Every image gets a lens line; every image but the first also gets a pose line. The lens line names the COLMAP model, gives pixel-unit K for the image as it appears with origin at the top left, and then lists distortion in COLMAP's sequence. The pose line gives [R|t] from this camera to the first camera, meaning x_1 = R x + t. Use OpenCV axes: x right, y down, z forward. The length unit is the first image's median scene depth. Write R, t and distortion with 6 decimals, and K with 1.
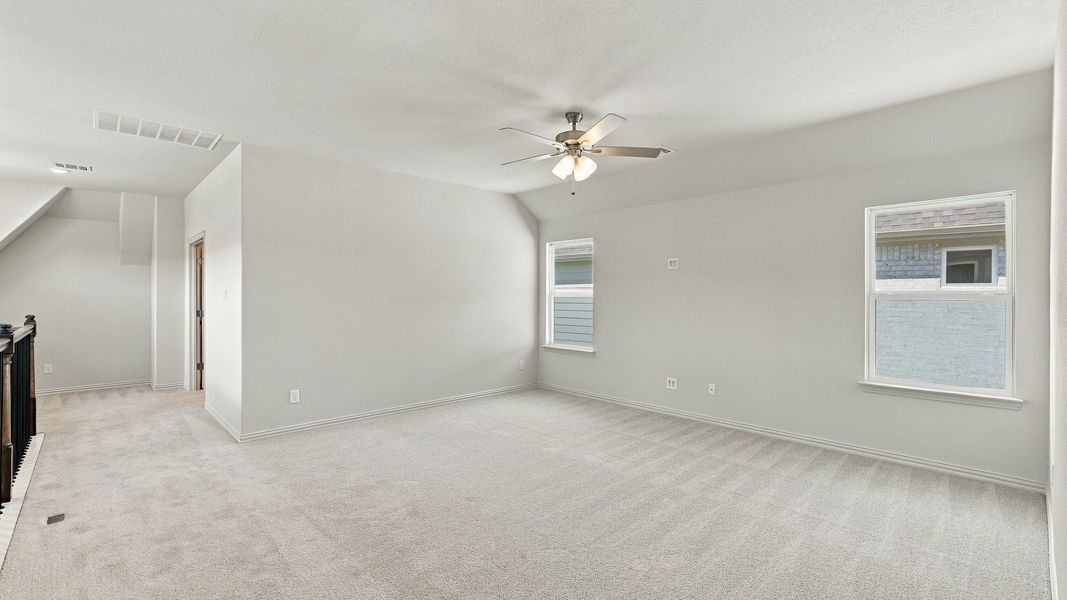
lens RADIAL K [[475.8, 0, 539.5], [0, 475.8, 295.2], [0, 0, 1]] dist [0.001161, 0.000670]
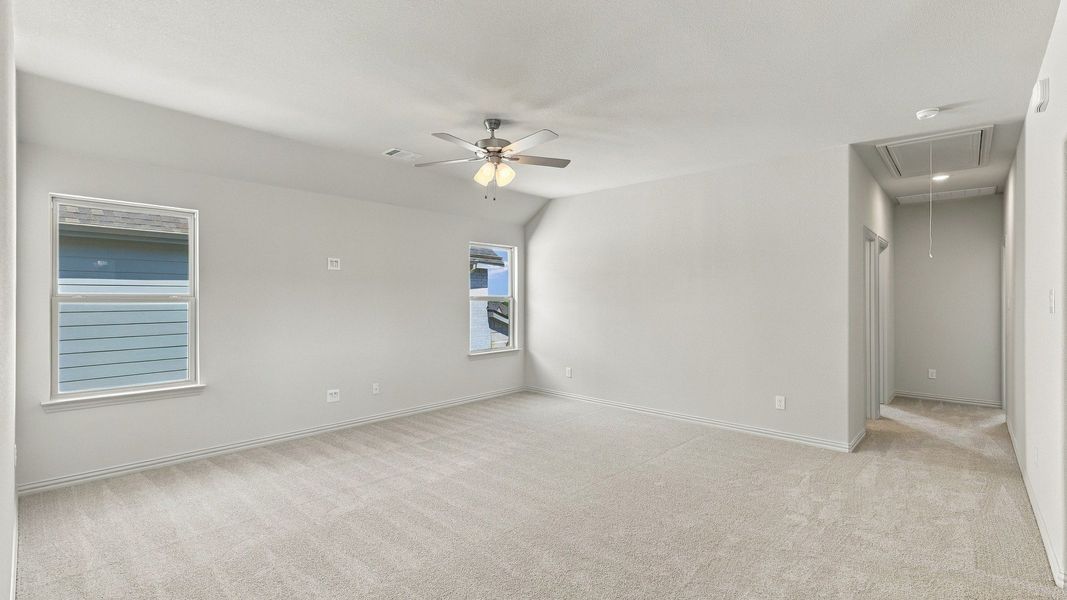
lens RADIAL K [[475.8, 0, 539.5], [0, 475.8, 298.1], [0, 0, 1]] dist [0.001161, 0.000670]
pose [[-0.072220, -0.005174, 0.997375, -0.794852], [0.001050, 0.999986, 0.005263, -0.005609], [-0.997388, 0.001427, -0.072214, 0.816301]]
